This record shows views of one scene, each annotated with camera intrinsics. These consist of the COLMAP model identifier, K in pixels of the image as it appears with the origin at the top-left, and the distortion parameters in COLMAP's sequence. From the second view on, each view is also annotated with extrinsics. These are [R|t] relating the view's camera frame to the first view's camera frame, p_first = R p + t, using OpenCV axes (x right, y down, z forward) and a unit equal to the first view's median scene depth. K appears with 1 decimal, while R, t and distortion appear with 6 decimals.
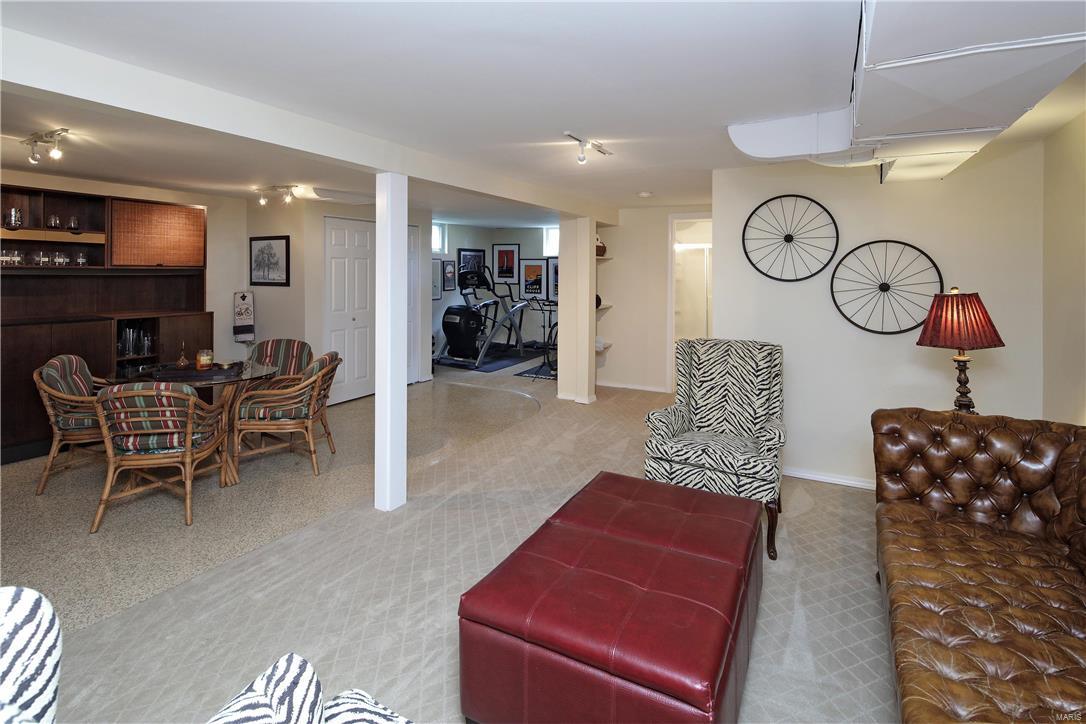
lens RADIAL K [[532.5, 0, 540.8], [0, 532.5, 268.0], [0, 0, 1]] dist [0.001872, 0.000164]
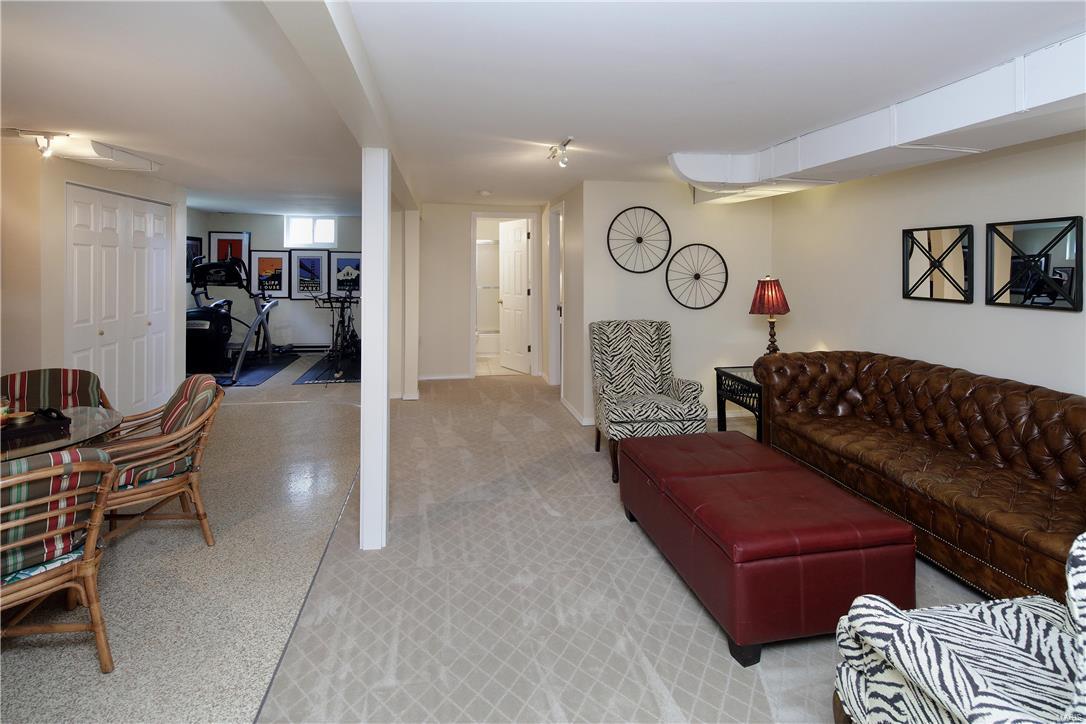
lens RADIAL K [[519.4, 0, 541.3], [0, 519.4, 262.1], [0, 0, 1]] dist [0.004525, 0.000380]
pose [[0.777504, 0.004391, 0.628862, -0.560539], [-0.005173, 0.999986, -0.000587, 0.000502], [-0.628856, -0.002797, 0.777516, 0.178158]]
